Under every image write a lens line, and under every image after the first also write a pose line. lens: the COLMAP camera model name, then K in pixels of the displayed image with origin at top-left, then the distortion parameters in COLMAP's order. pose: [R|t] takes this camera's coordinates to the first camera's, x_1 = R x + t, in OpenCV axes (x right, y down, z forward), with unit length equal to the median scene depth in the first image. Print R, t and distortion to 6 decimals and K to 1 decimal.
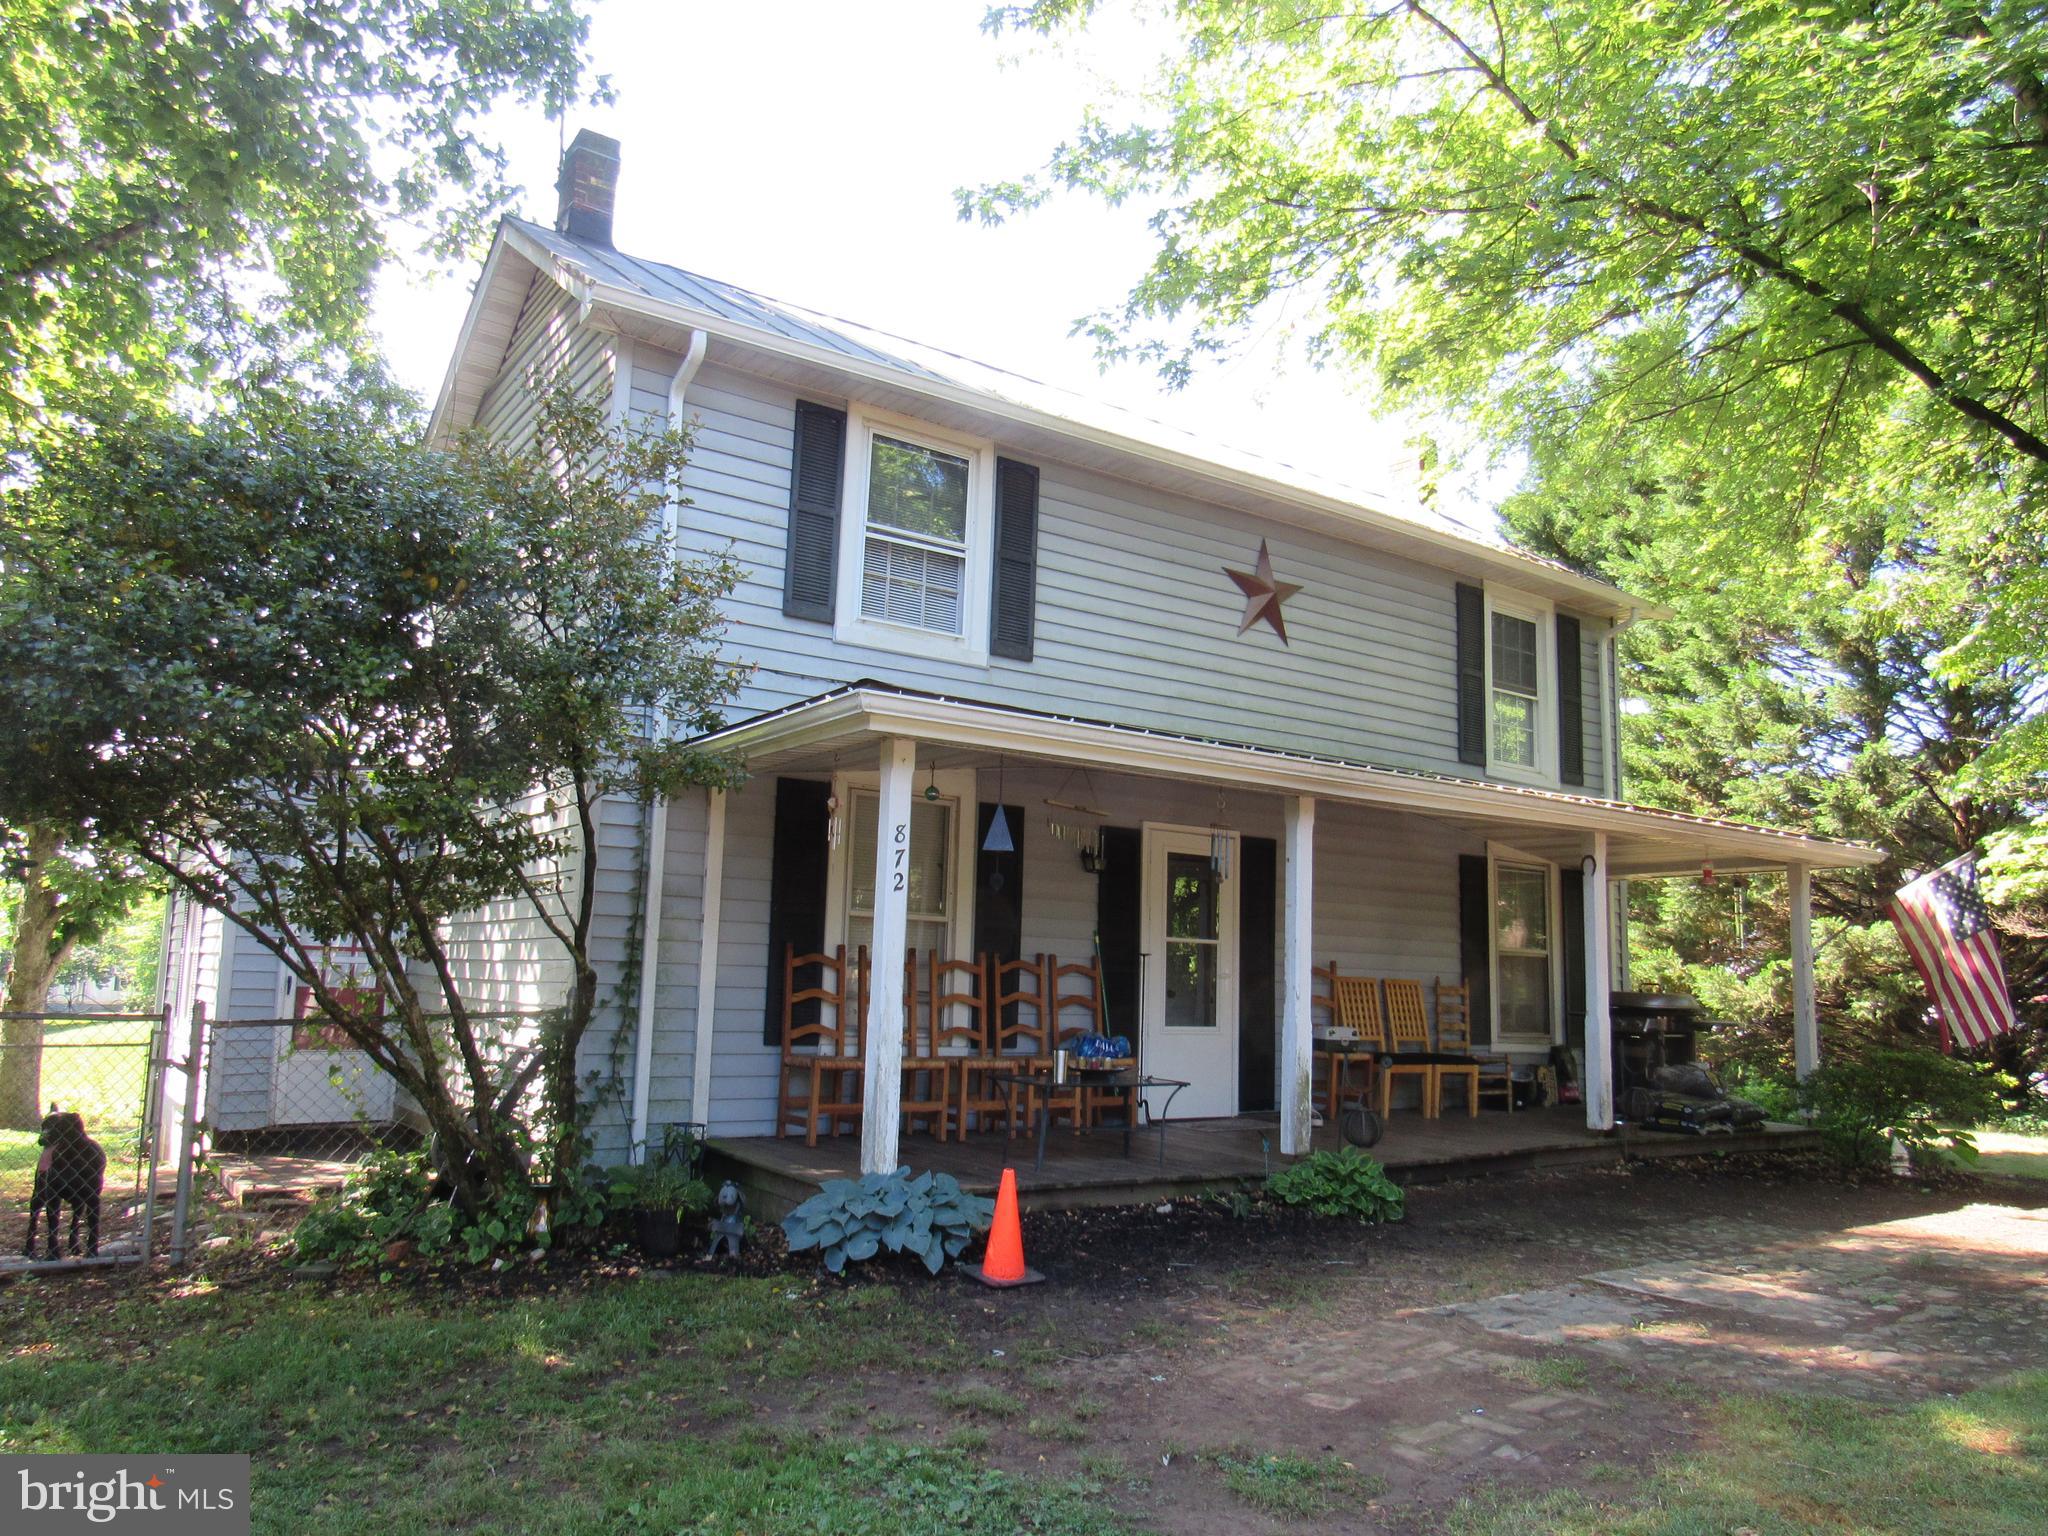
lens RADIAL K [[1468.6, 0, 1023.2], [0, 1468.6, 772.6], [0, 0, 1]] dist [-0.028984, 0.011732]
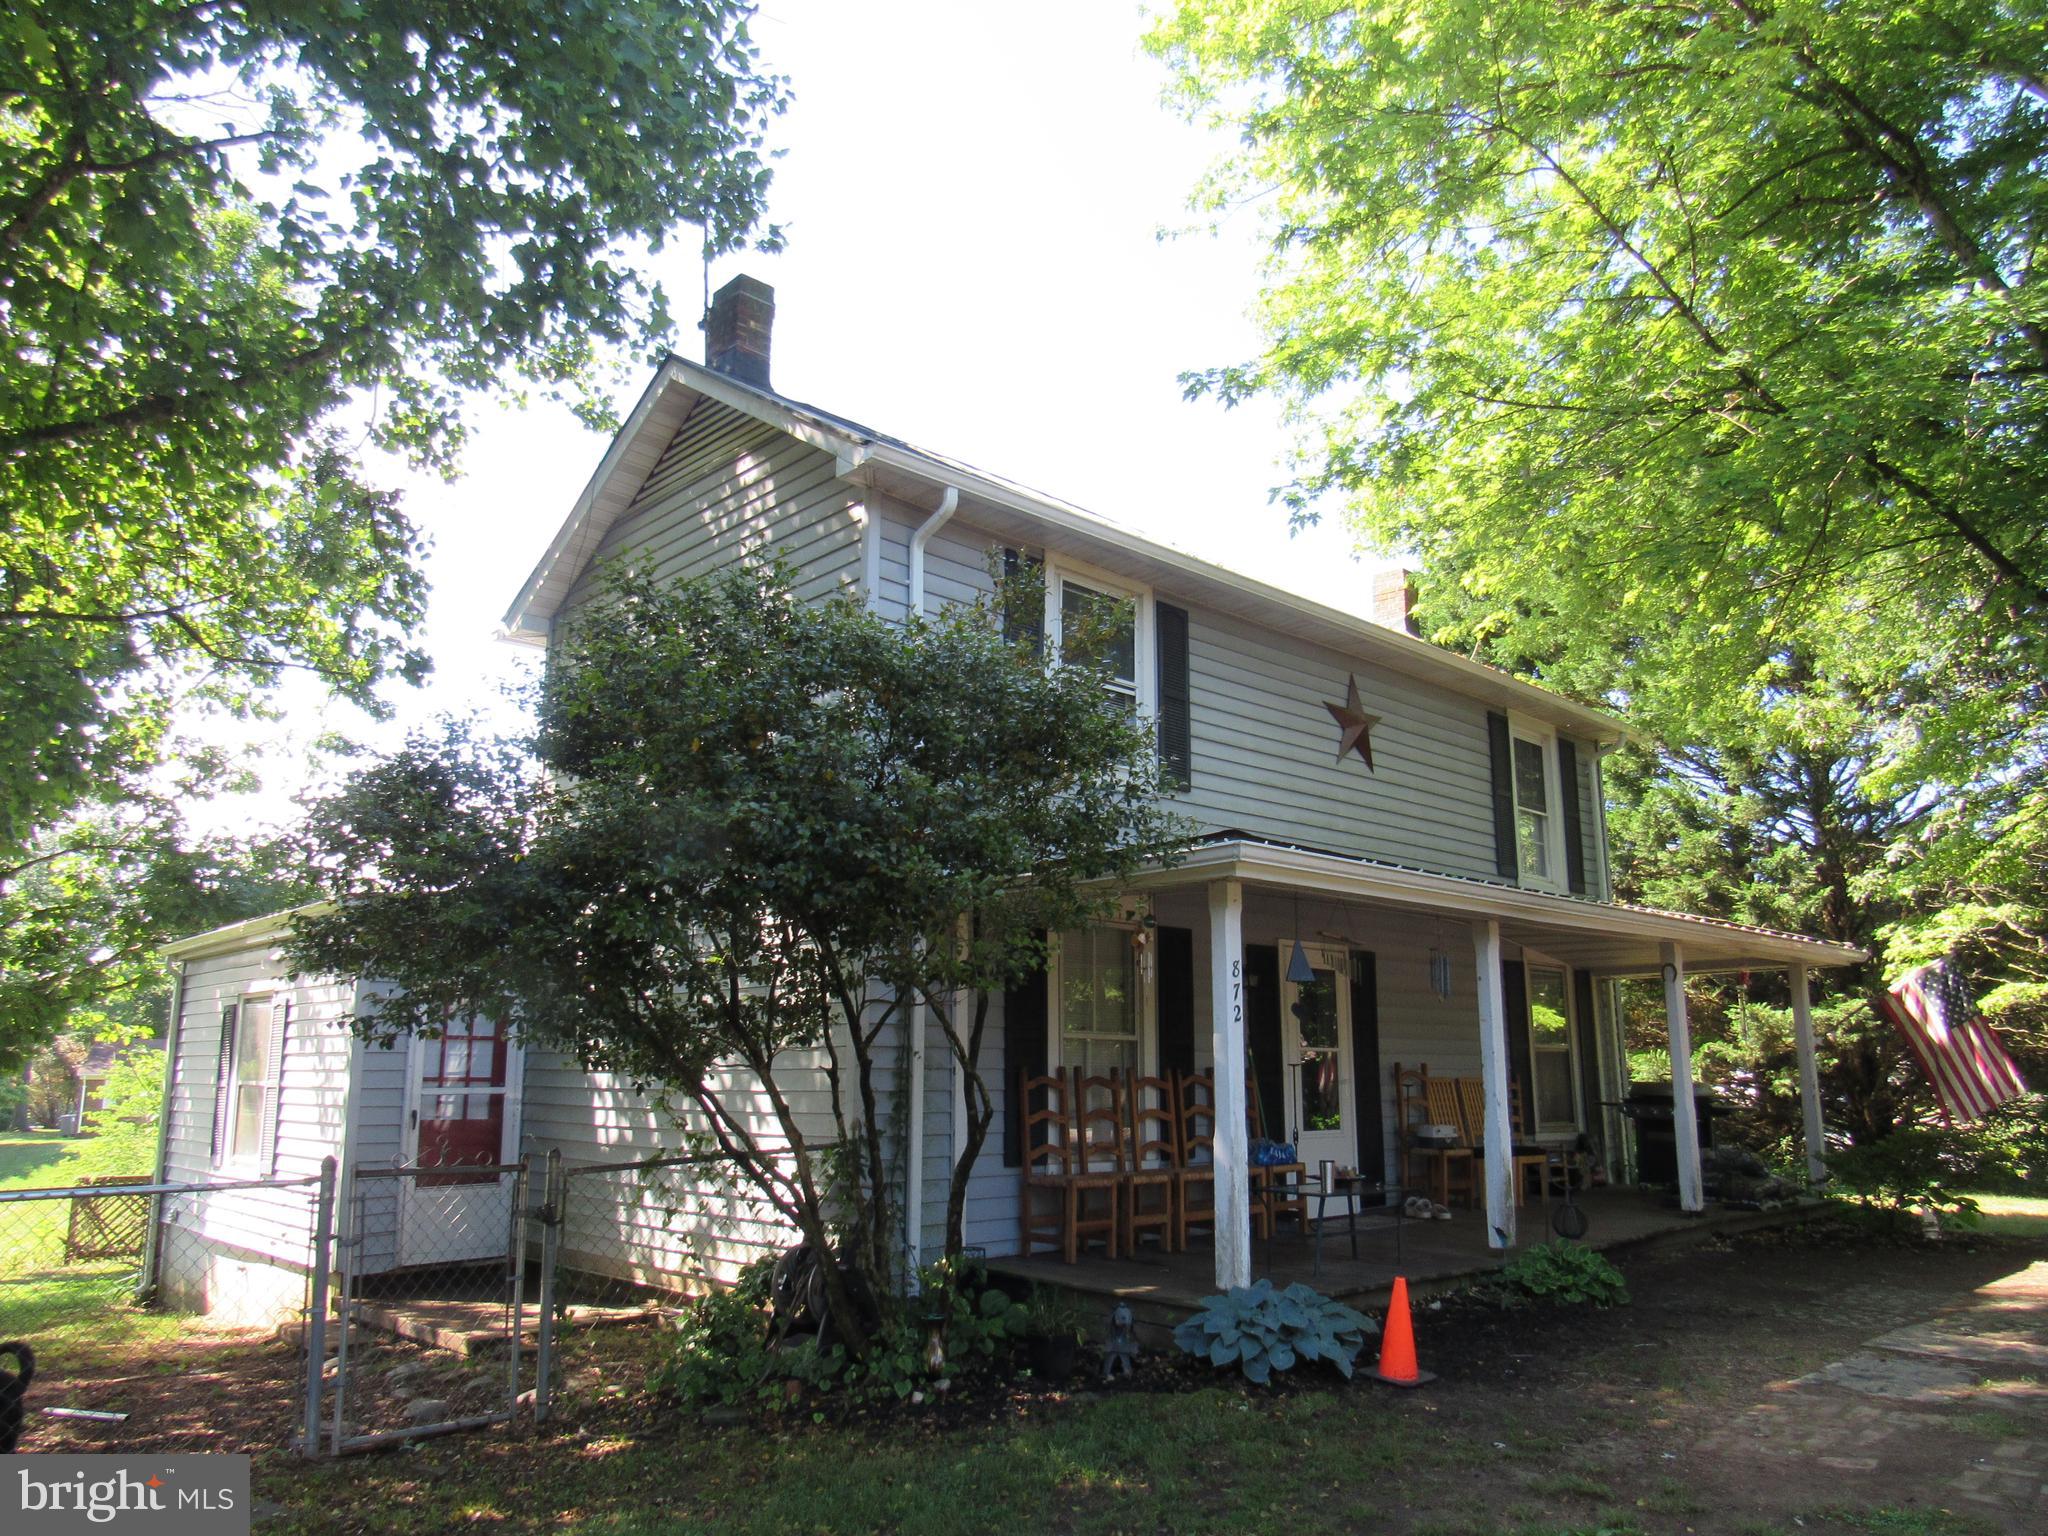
lens RADIAL K [[1468.6, 0, 1068.7], [0, 1468.6, 770.5], [0, 0, 1]] dist [-0.028984, 0.011732]
pose [[0.986163, 0.004591, 0.165715, -0.250691], [0.005307, 0.998230, -0.059238, -0.027355], [-0.165693, 0.059297, 0.984393, -0.040019]]
